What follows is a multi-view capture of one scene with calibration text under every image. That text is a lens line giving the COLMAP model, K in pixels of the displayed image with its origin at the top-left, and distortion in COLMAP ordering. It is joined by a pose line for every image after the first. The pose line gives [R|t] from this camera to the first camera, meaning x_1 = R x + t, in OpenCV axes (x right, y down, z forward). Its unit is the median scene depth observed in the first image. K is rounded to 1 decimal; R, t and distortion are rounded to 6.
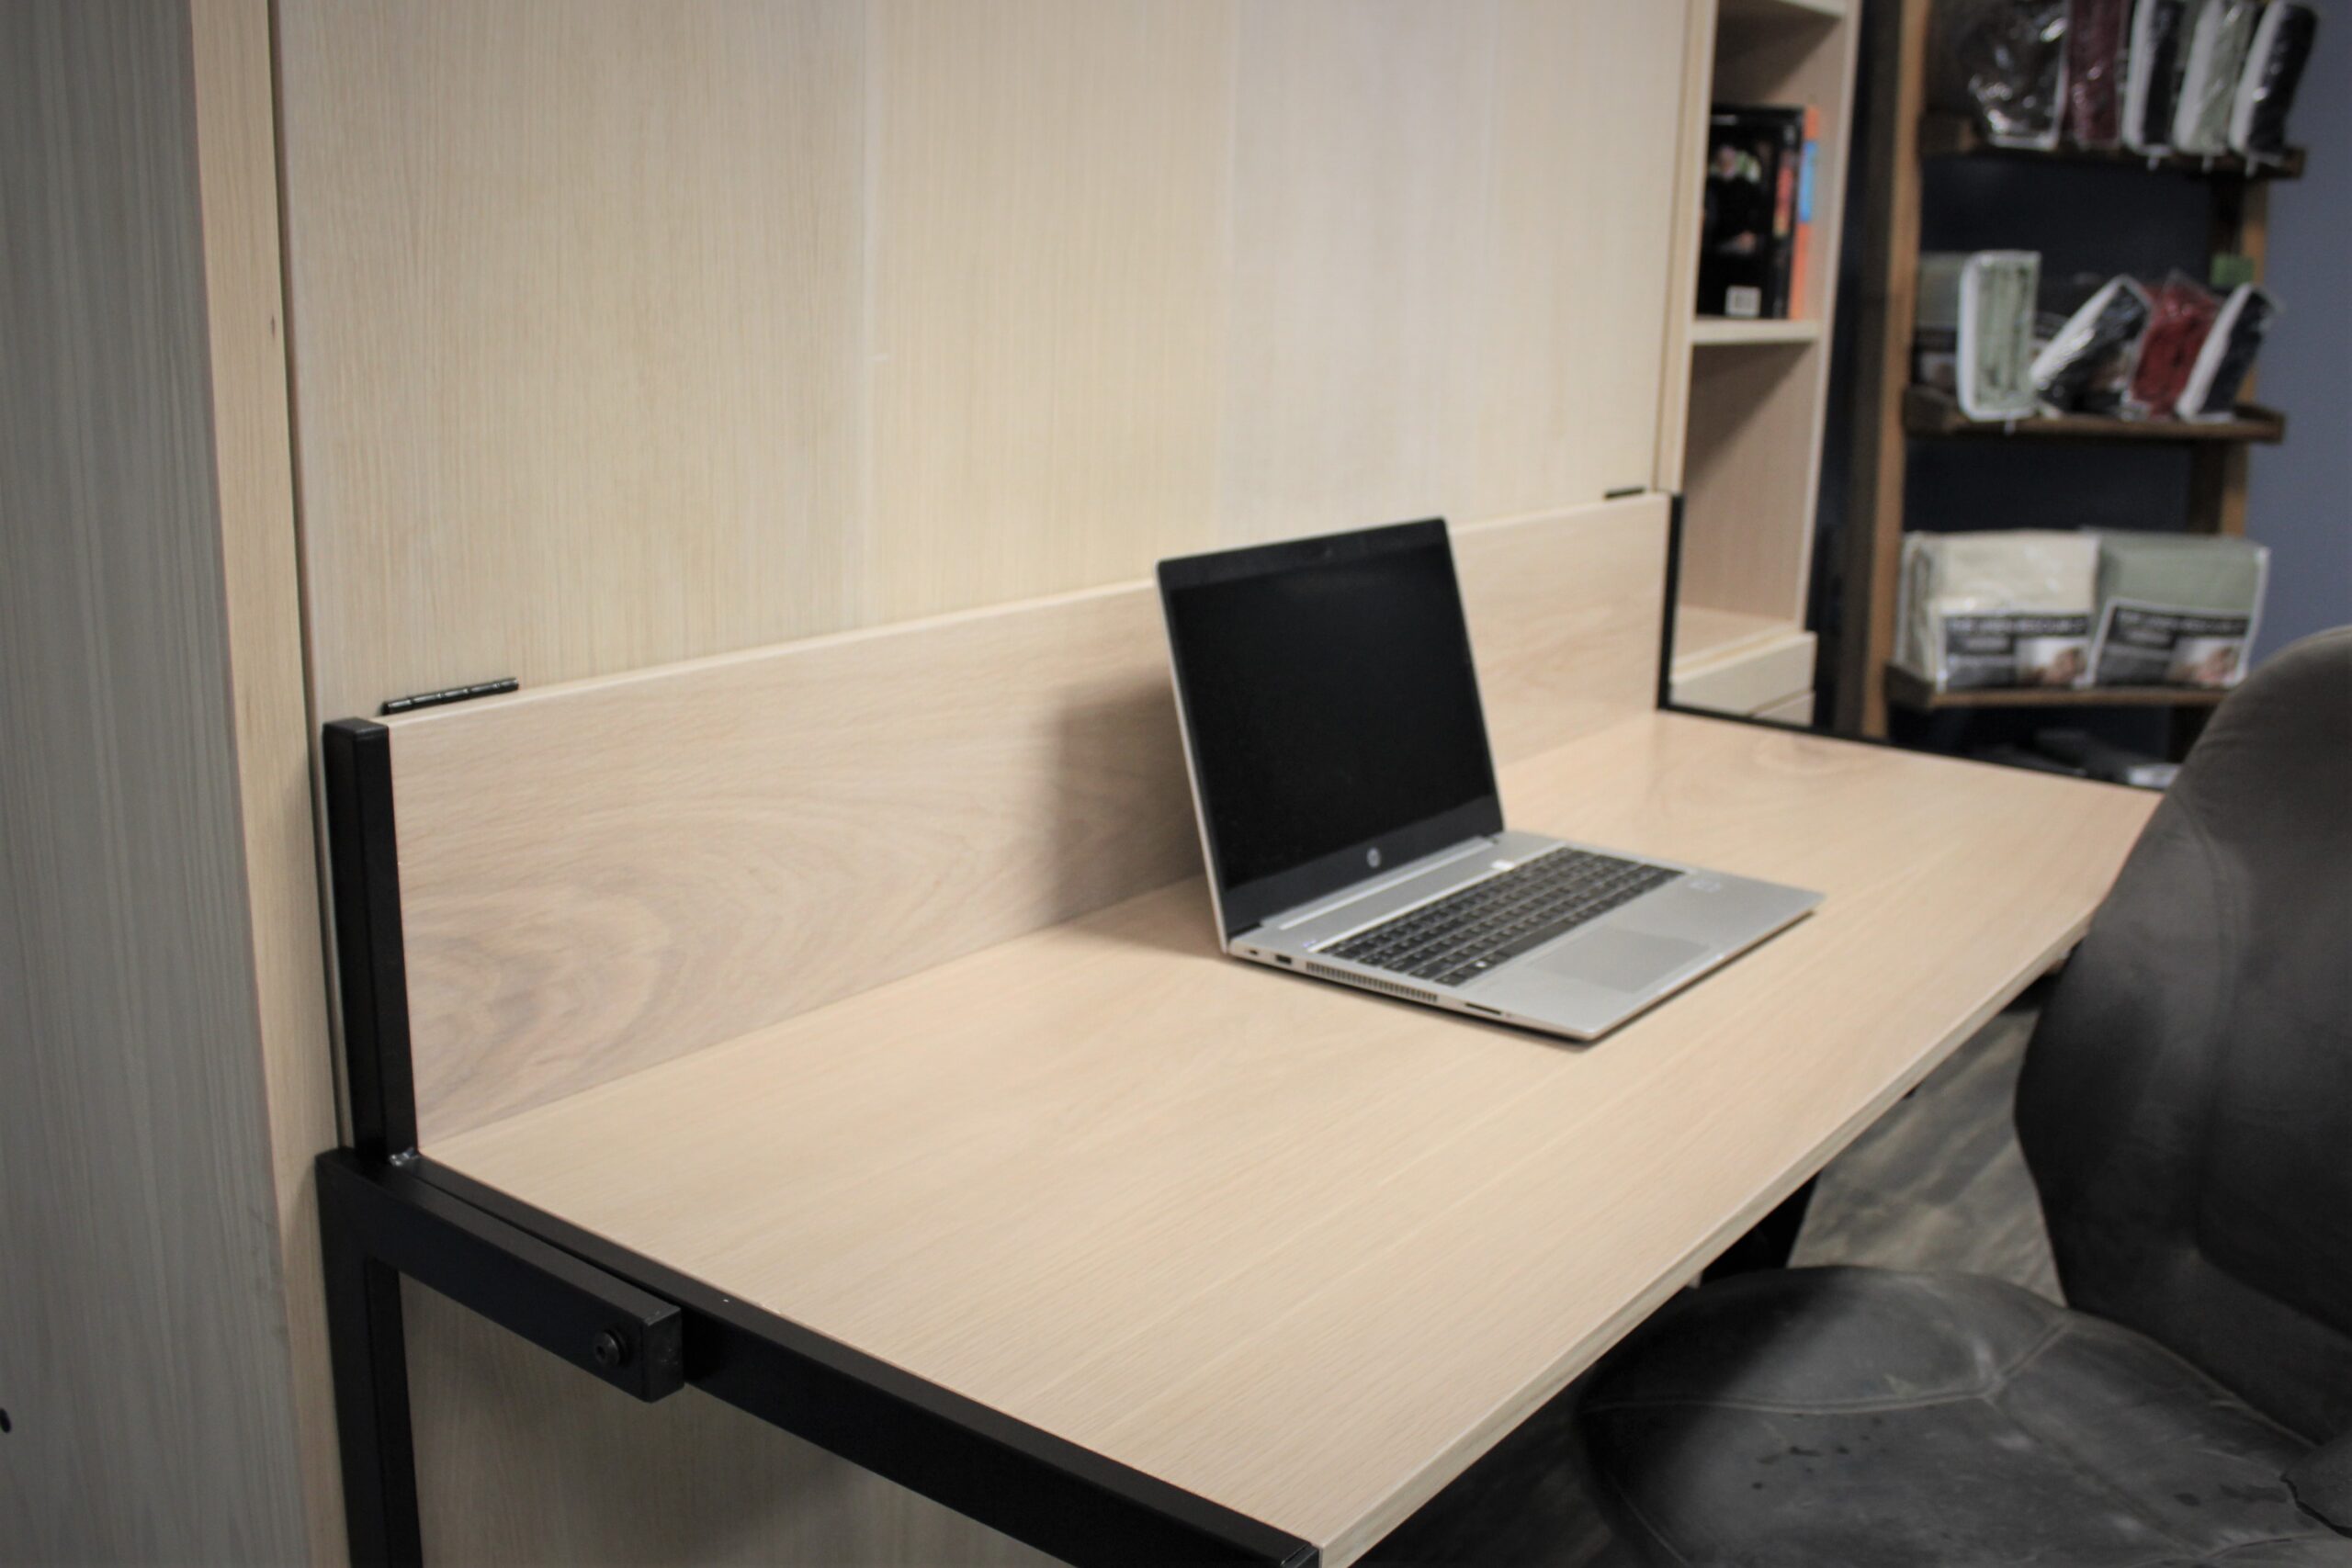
lens RADIAL K [[2204.6, 0, 1072.3], [0, 2204.6, 810.4], [0, 0, 1]] dist [-0.169719, 0.119396]
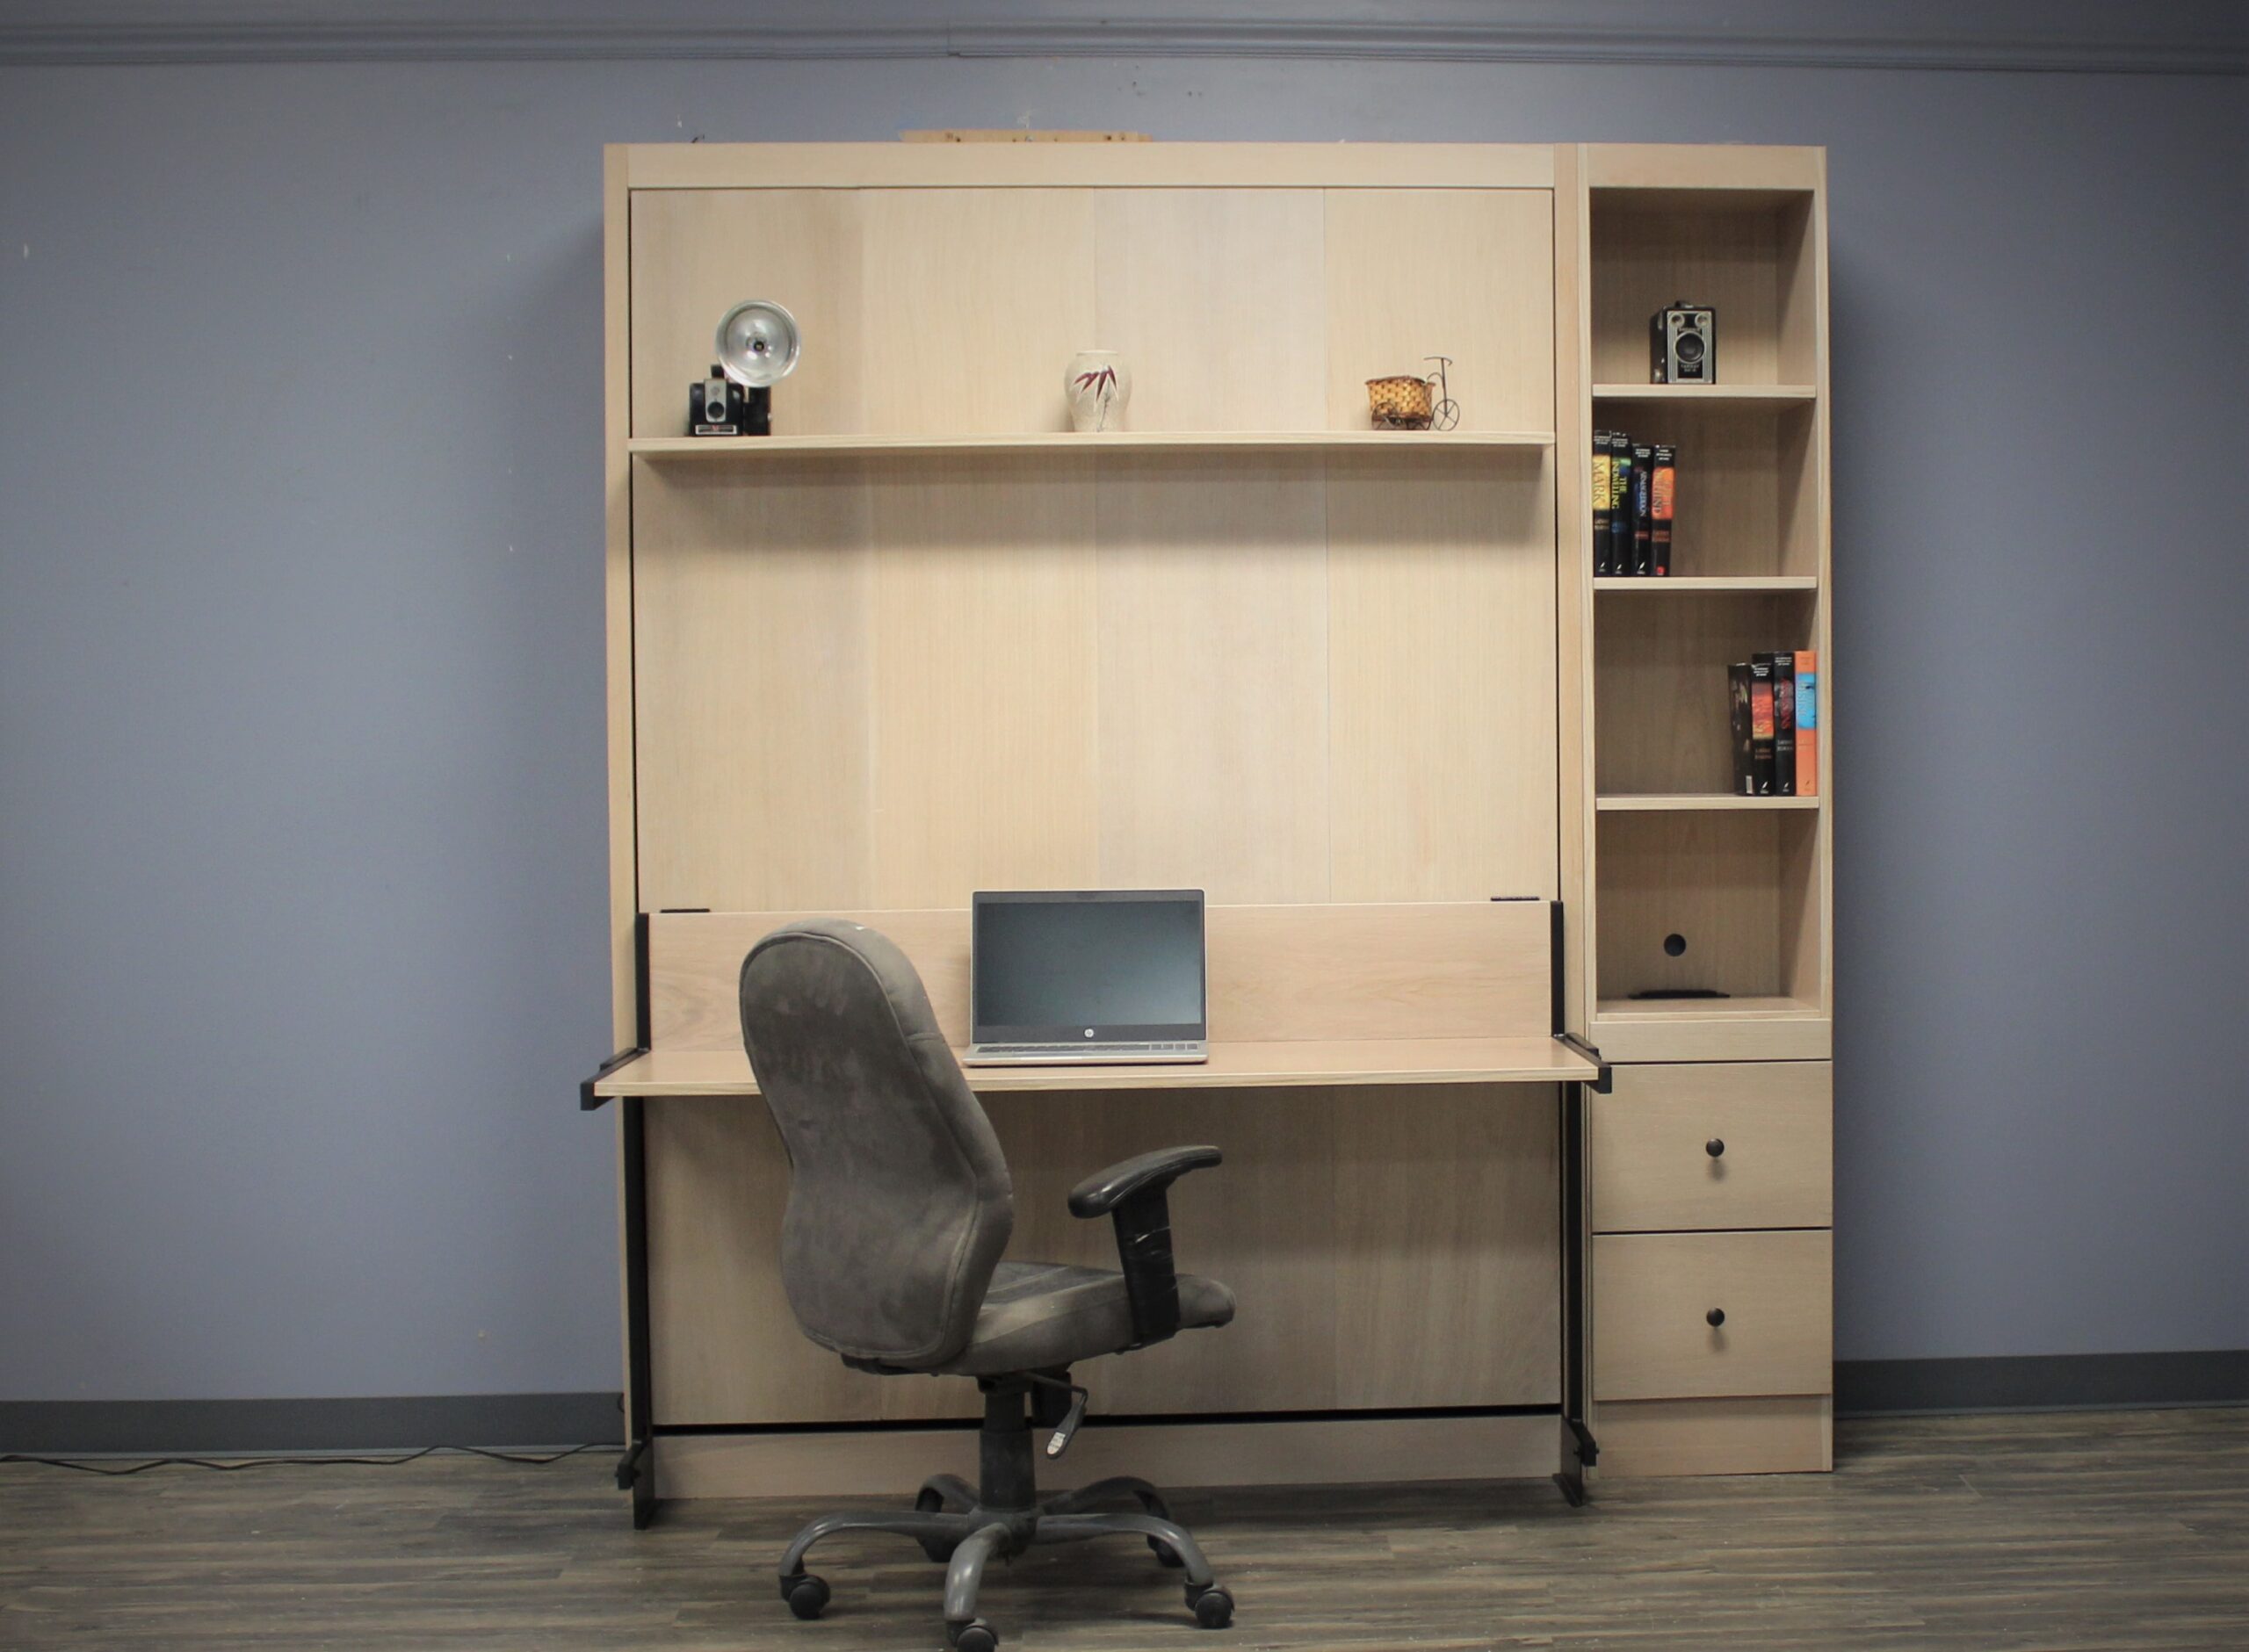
lens RADIAL K [[3099.0, 0, 1126.9], [0, 3099.0, 858.1], [0, 0, 1]] dist [-0.118455, 0.003058]
pose [[0.650601, -0.002117, -0.759417, 1.213505], [-0.169720, 0.974298, -0.148118, 0.146938], [0.740212, 0.225254, 0.633520, -0.476234]]
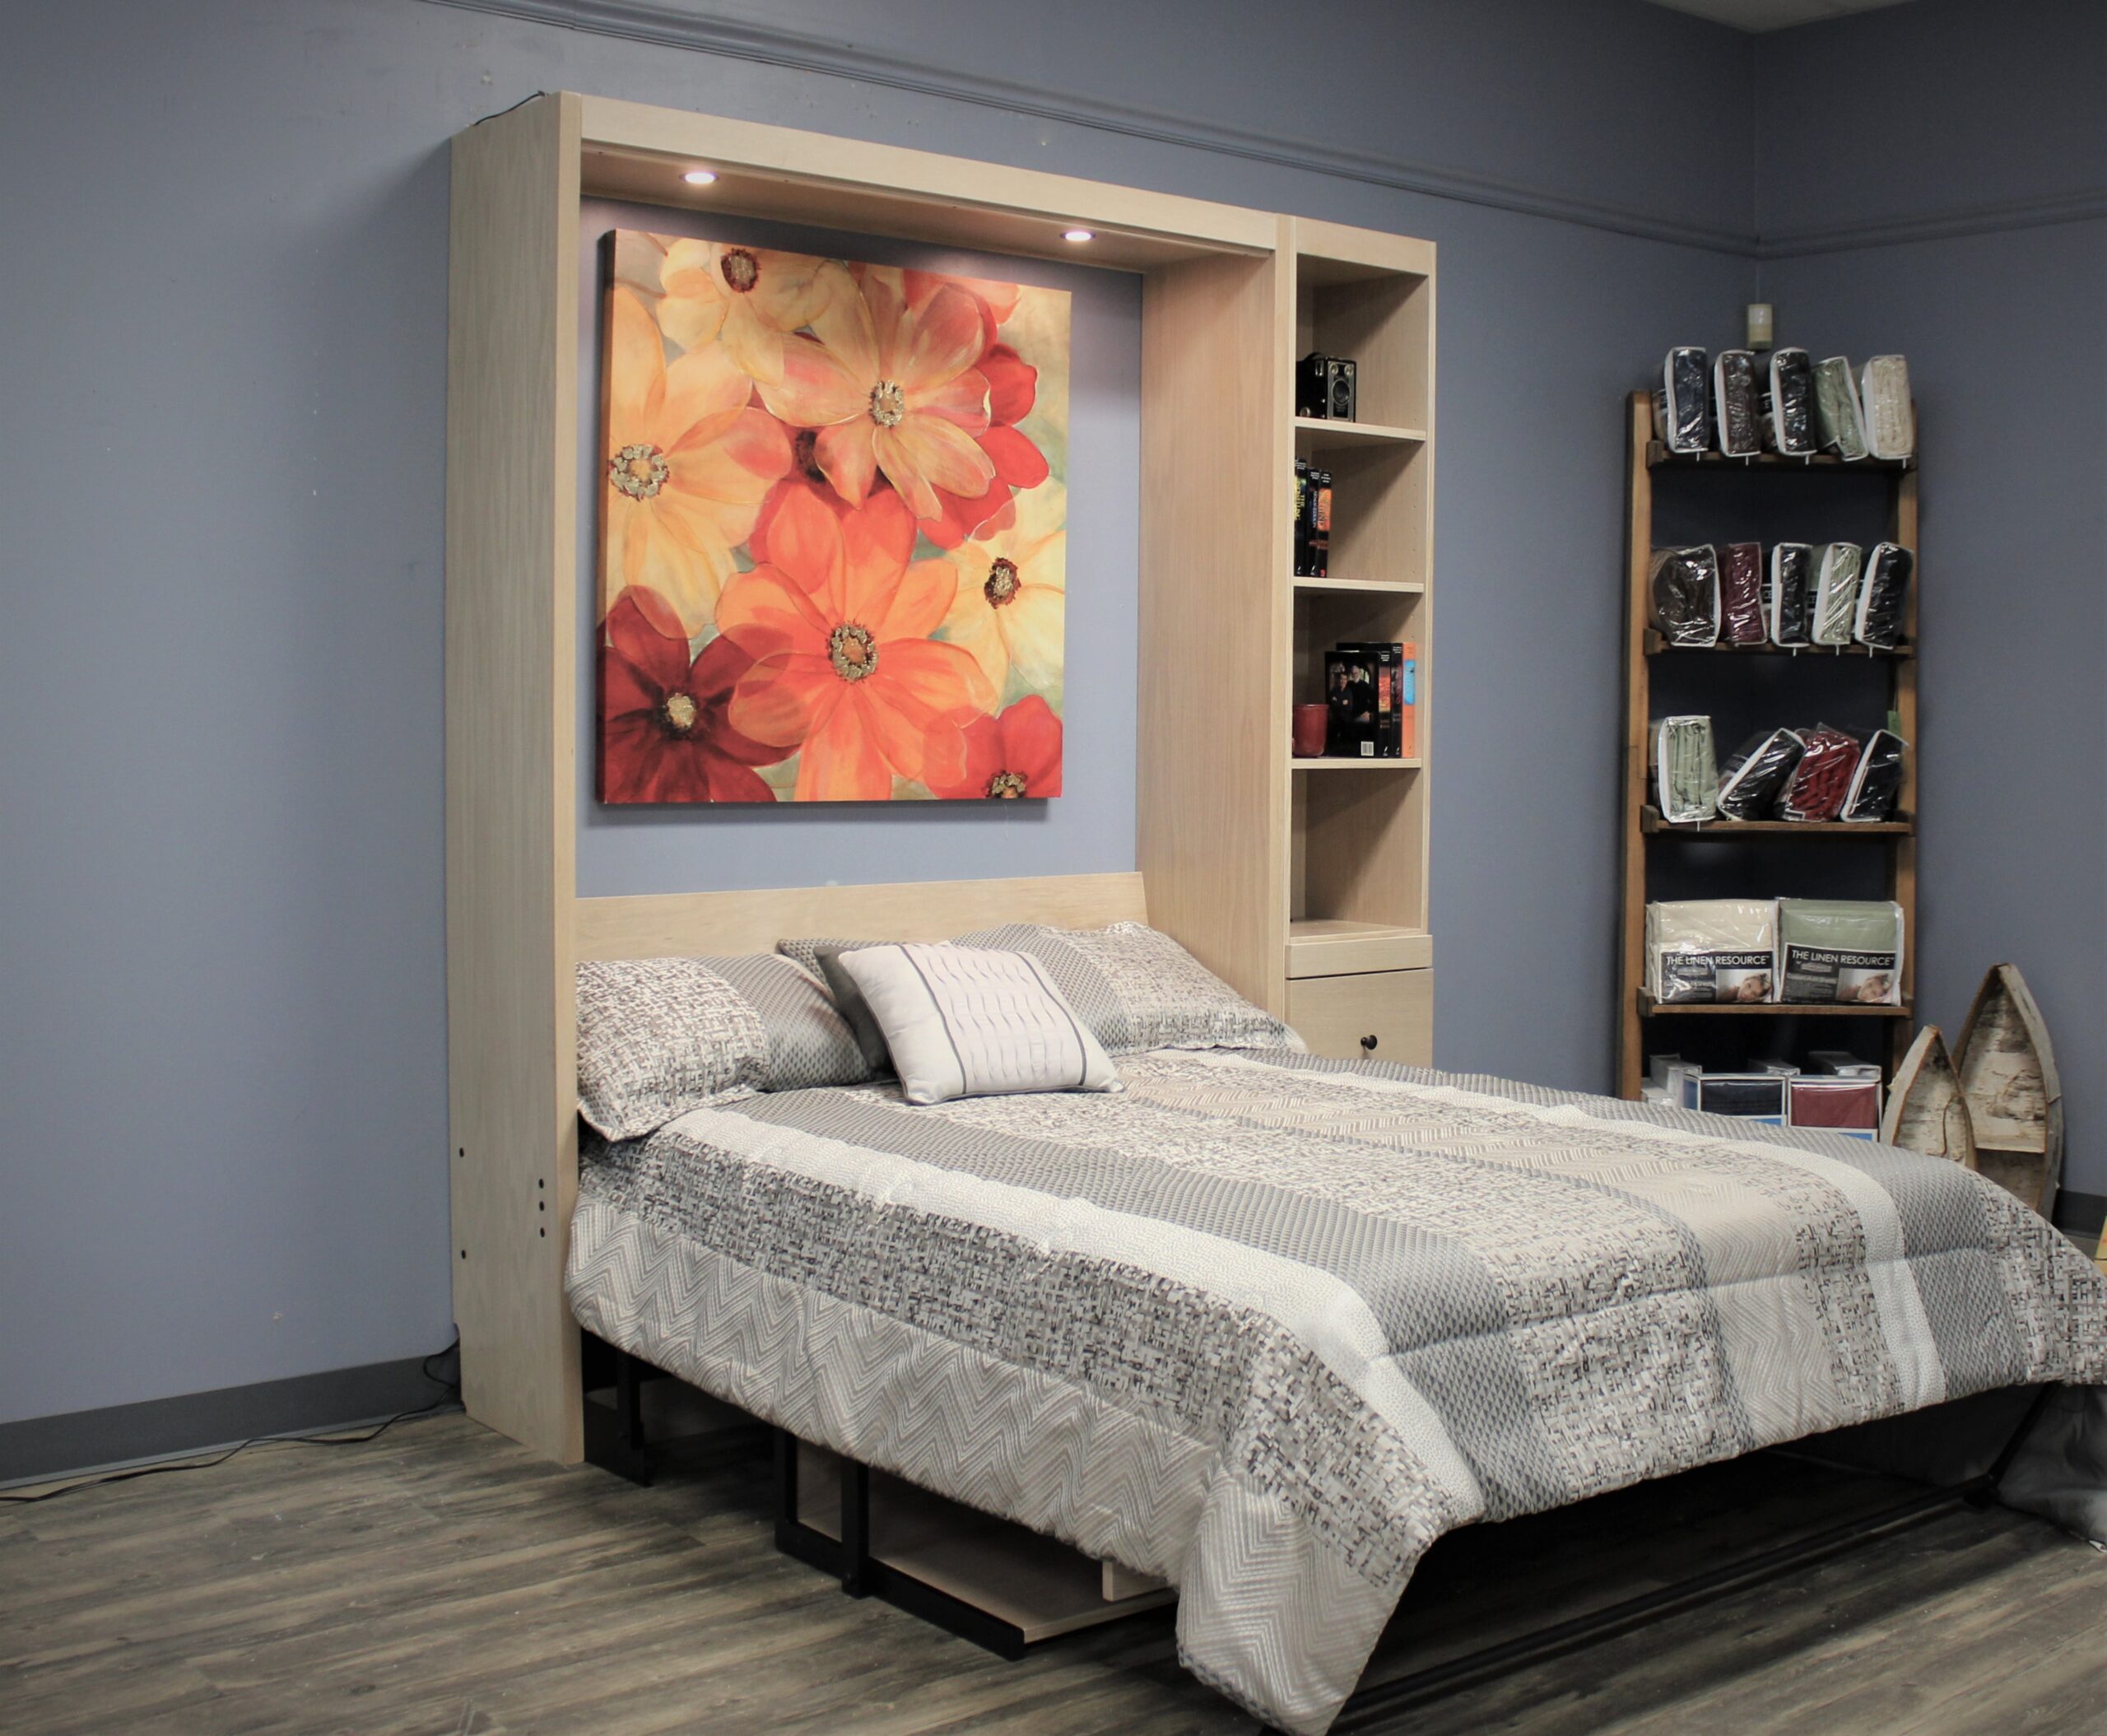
lens RADIAL K [[2578.1, 0, 1018.4], [0, 2578.1, 812.4], [0, 0, 1]] dist [-0.141740, 0.046316]
pose [[0.973313, -0.007673, -0.229352, 0.387453], [-0.043293, 0.975354, -0.216356, 0.223630], [0.225359, 0.220512, 0.948993, -0.834548]]
